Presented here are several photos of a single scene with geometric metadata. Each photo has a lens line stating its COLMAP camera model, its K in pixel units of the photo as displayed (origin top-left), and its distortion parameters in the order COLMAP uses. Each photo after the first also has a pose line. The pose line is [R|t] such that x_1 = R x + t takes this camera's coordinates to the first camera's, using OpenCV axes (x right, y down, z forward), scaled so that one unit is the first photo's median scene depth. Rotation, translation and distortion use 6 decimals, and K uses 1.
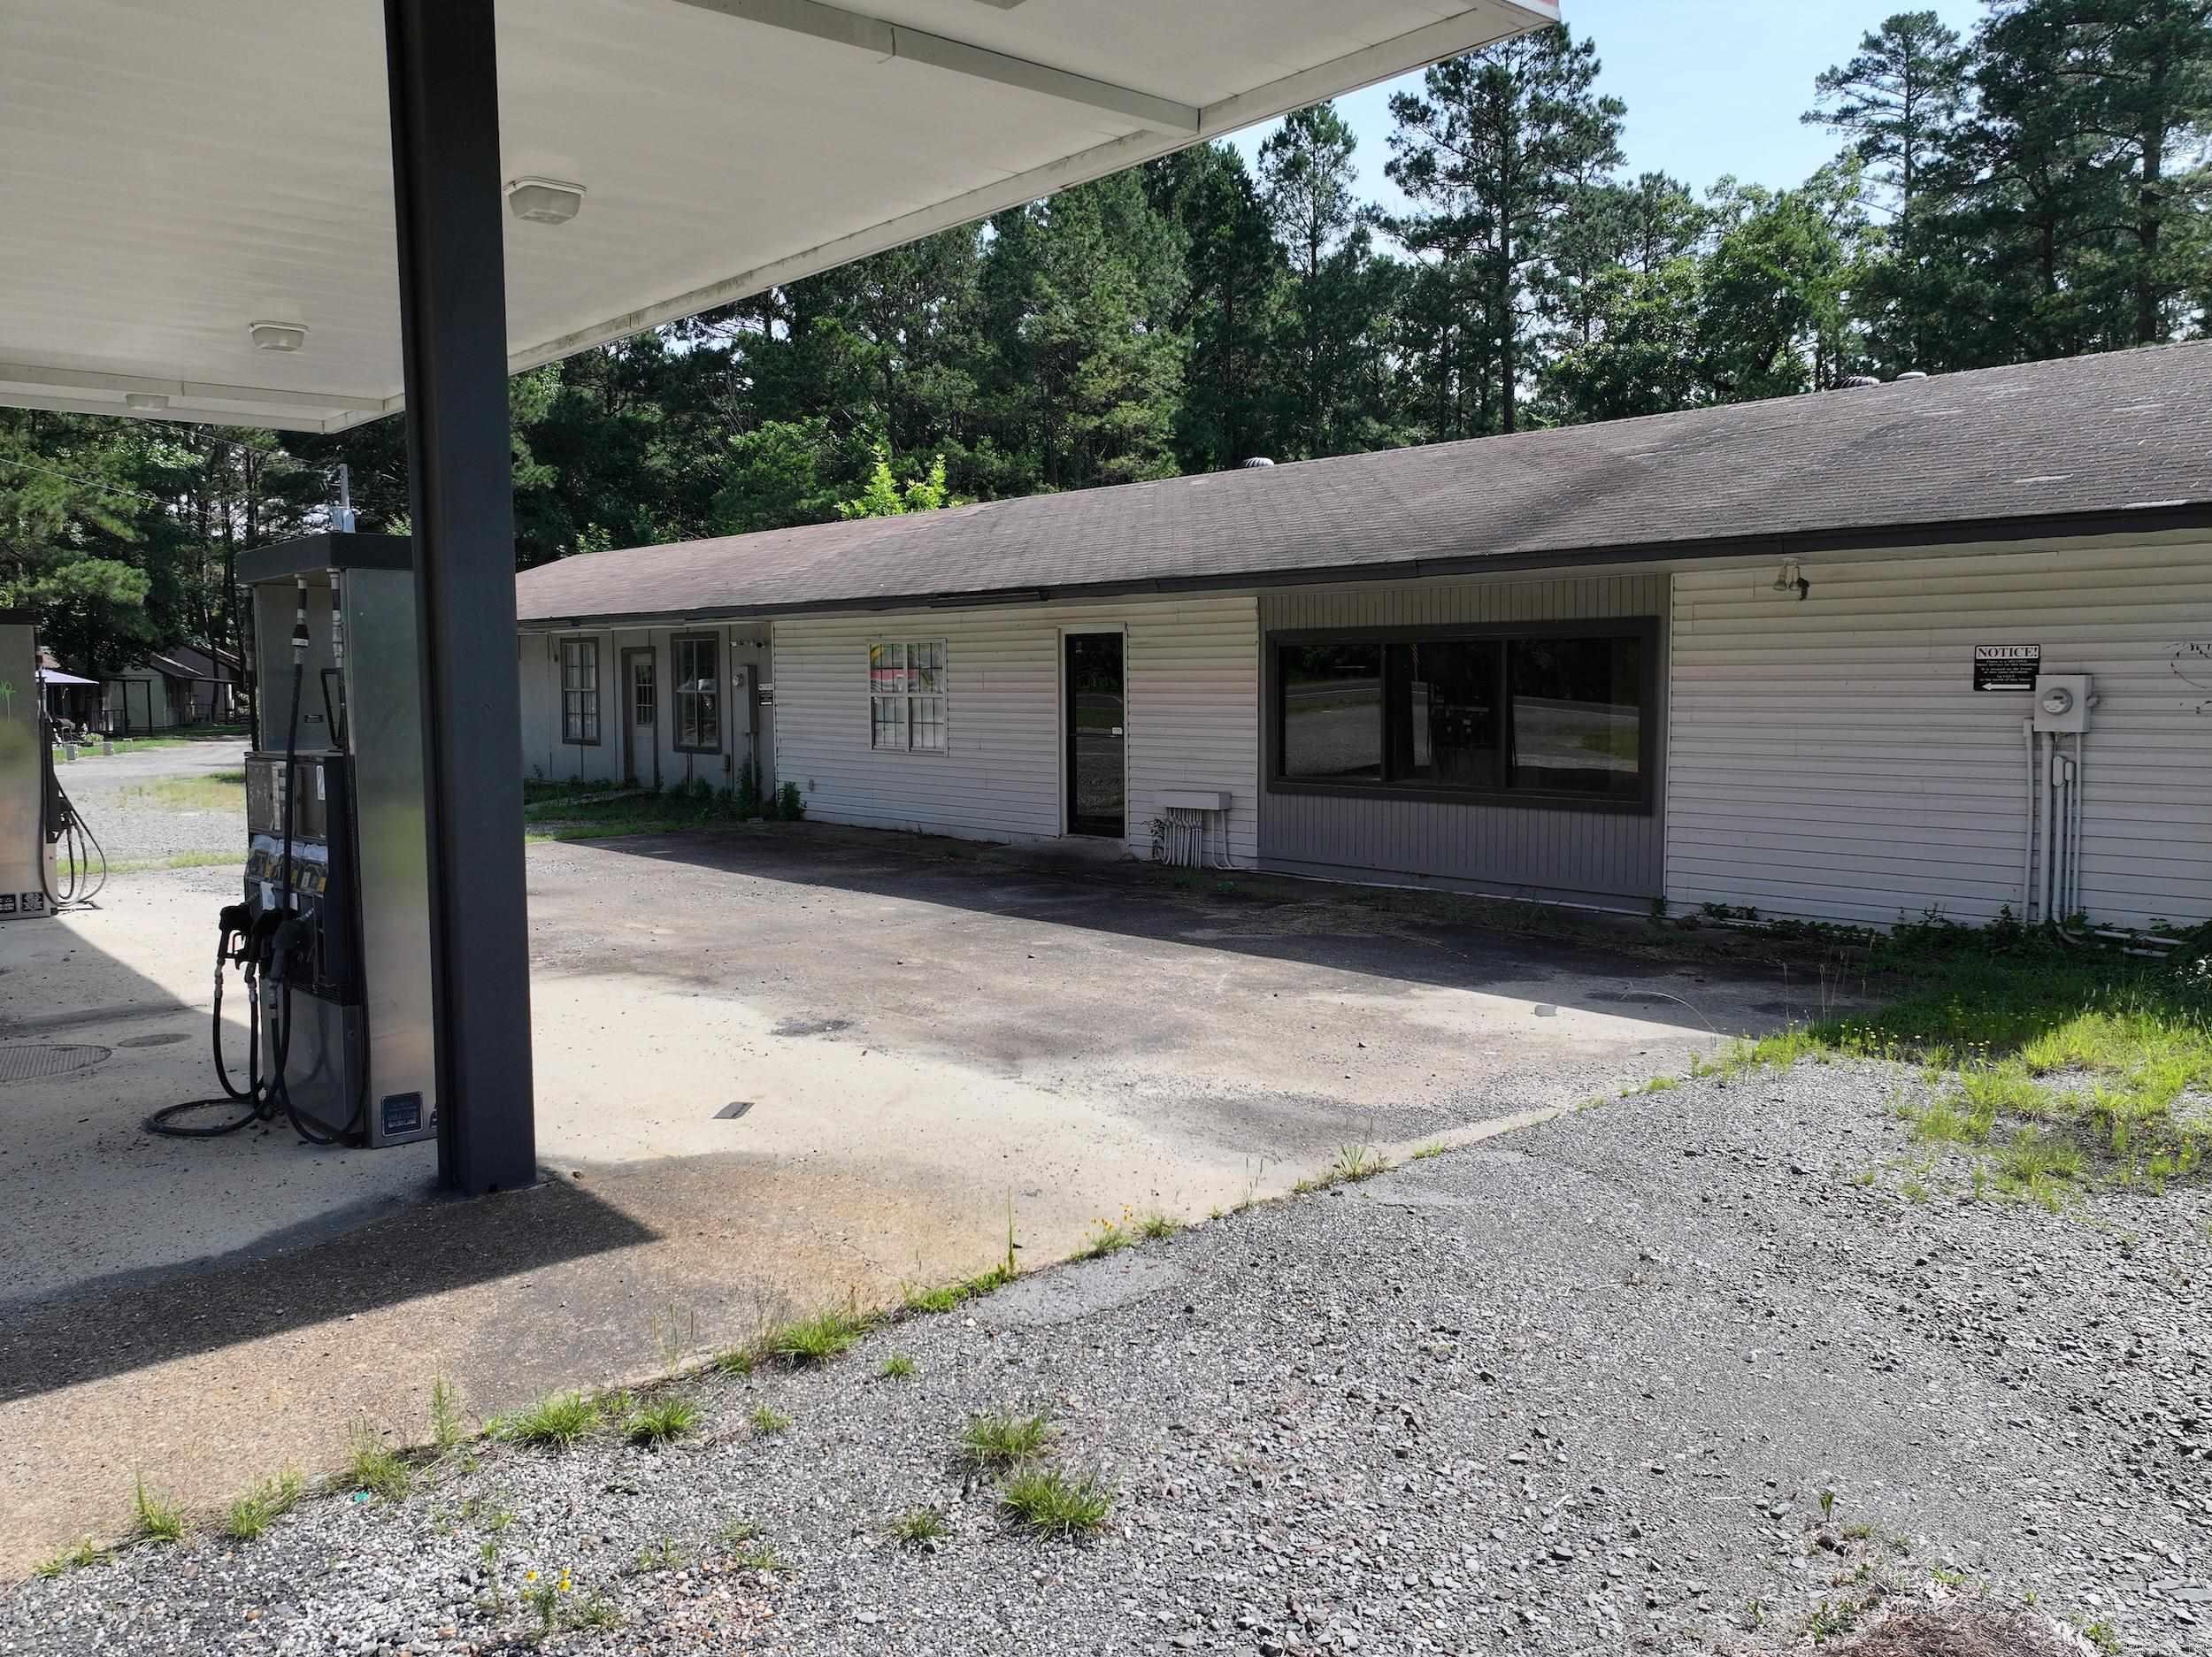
lens RADIAL K [[1737.6, 0, 1106.8], [0, 1737.6, 828.3], [0, 0, 1]] dist [0.001307, 0.012832]
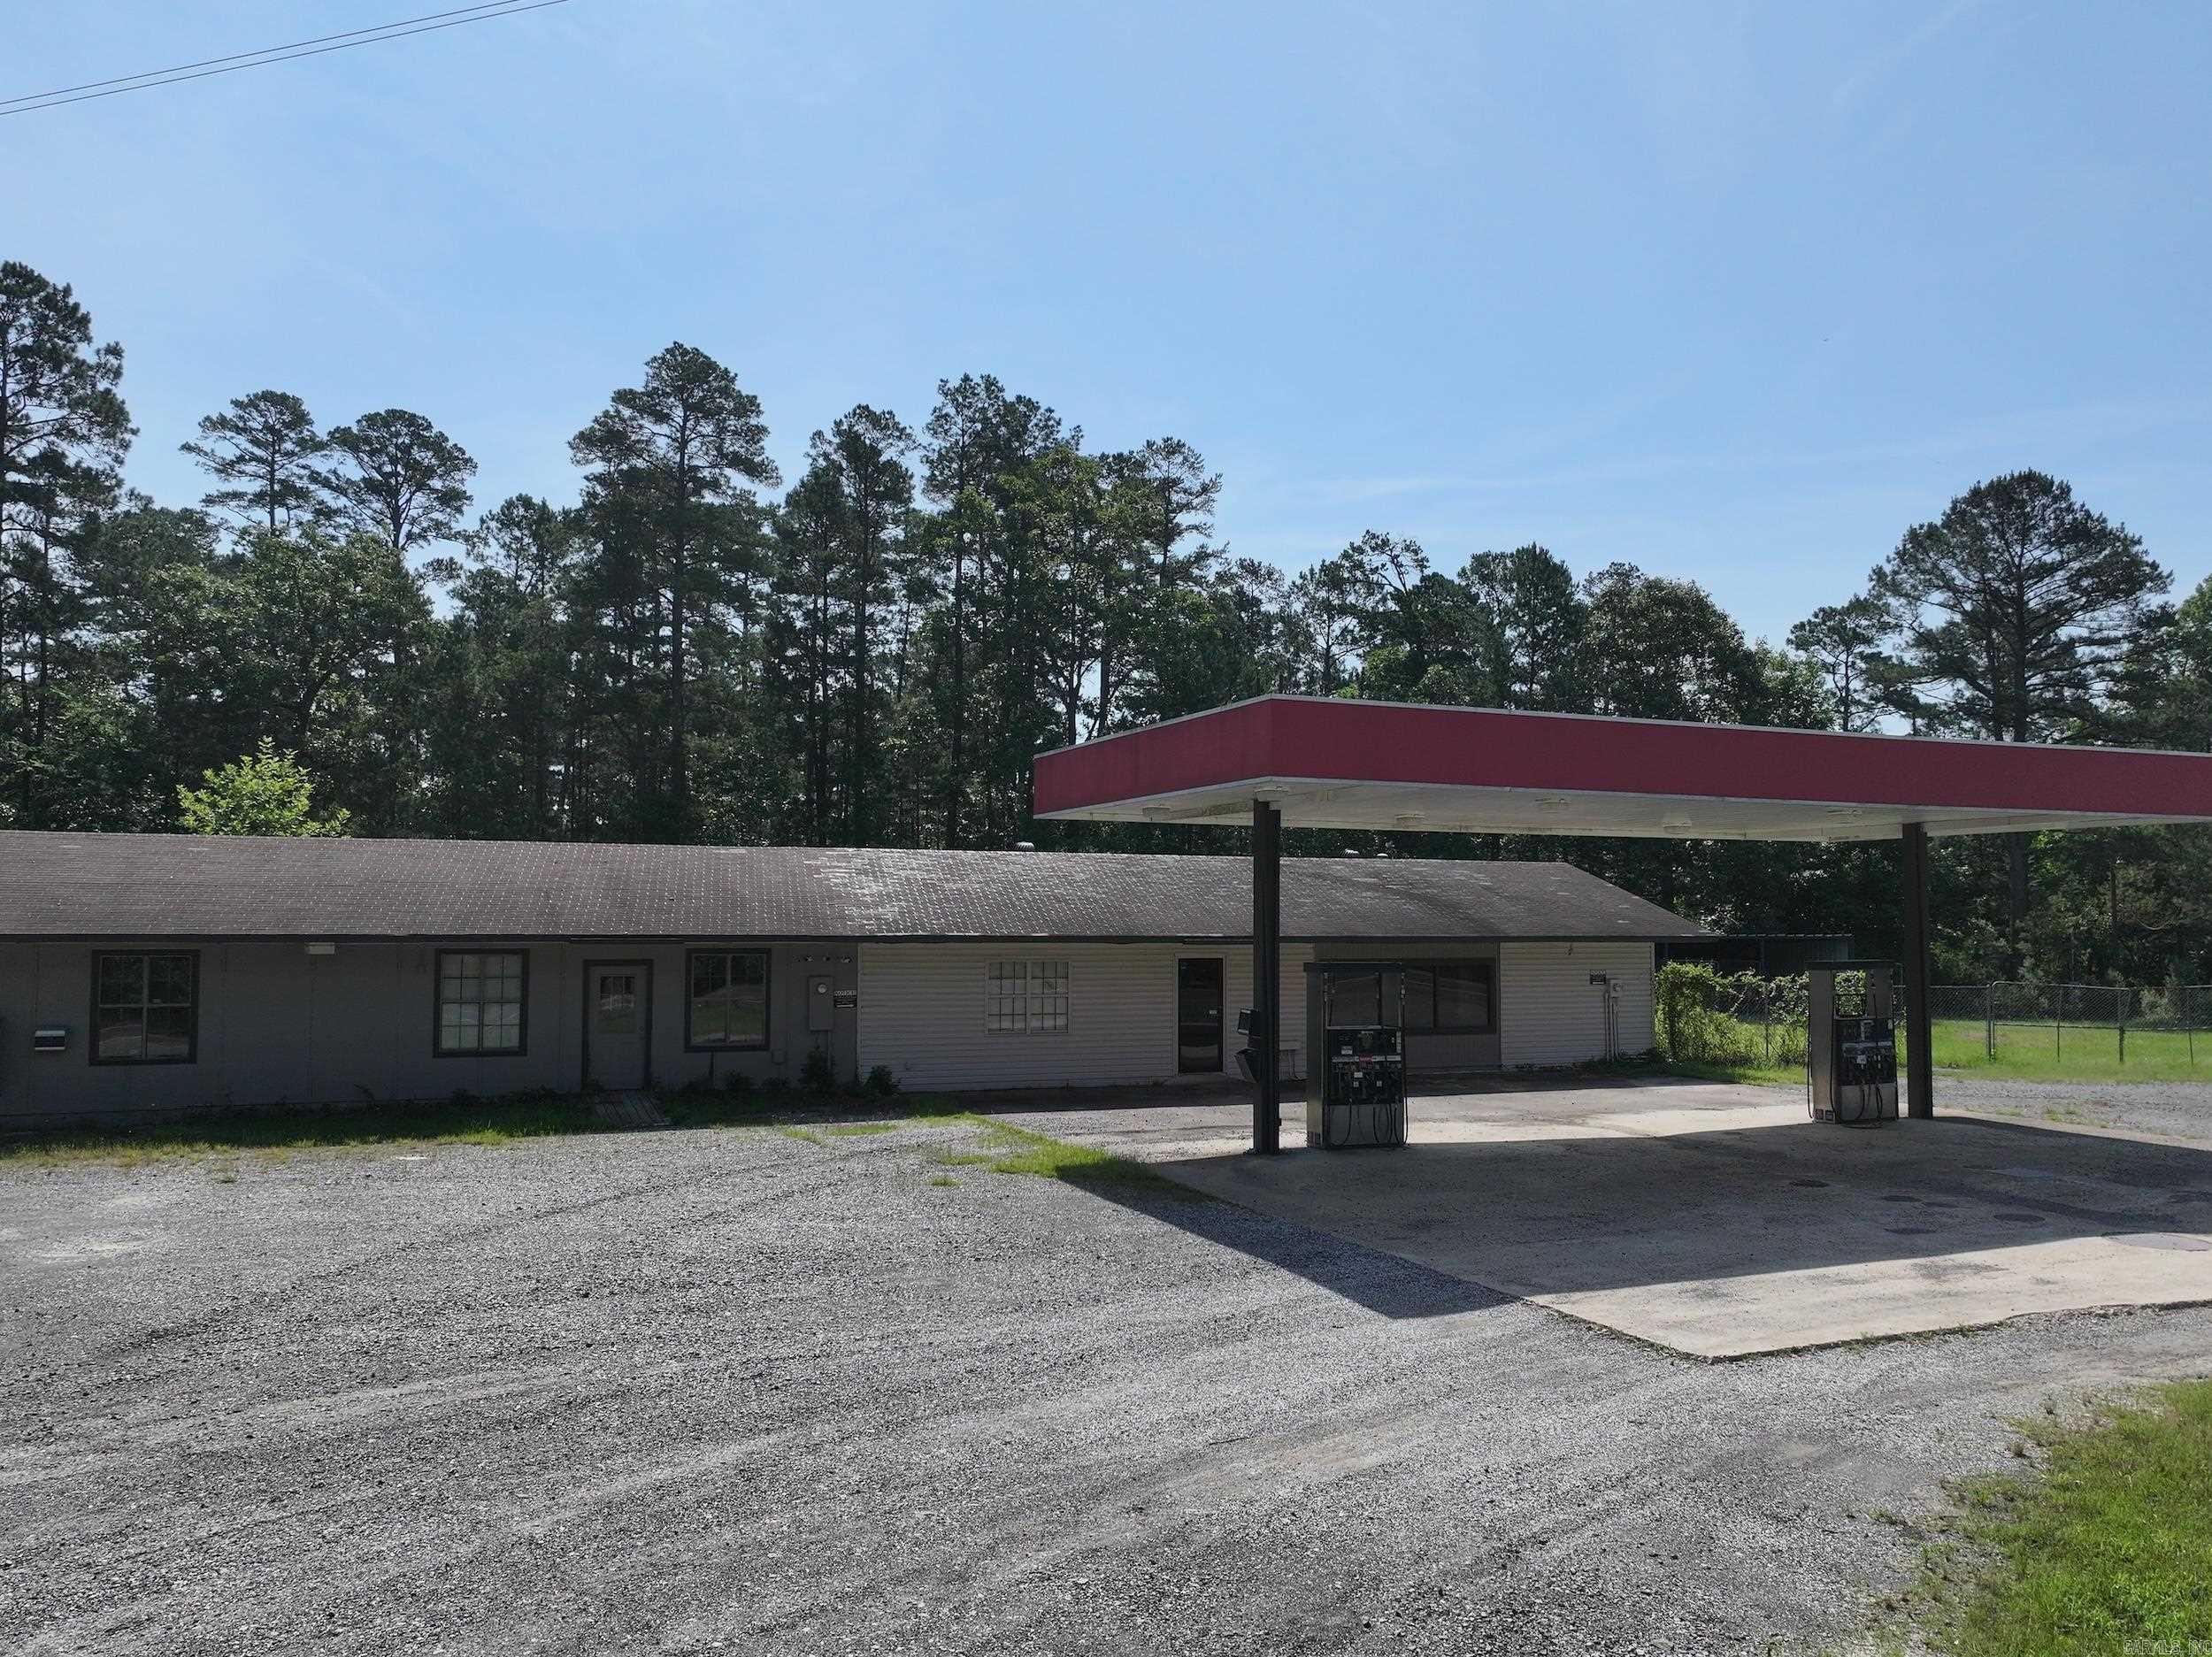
lens RADIAL K [[1737.6, 0, 1106.3], [0, 1737.6, 836.1], [0, 0, 1]] dist [0.001307, 0.012832]
pose [[0.308216, 0.057243, 0.949593, -1.396017], [0.078787, 0.993223, -0.085445, -0.073805], [-0.948048, 0.101151, 0.301617, 0.430331]]
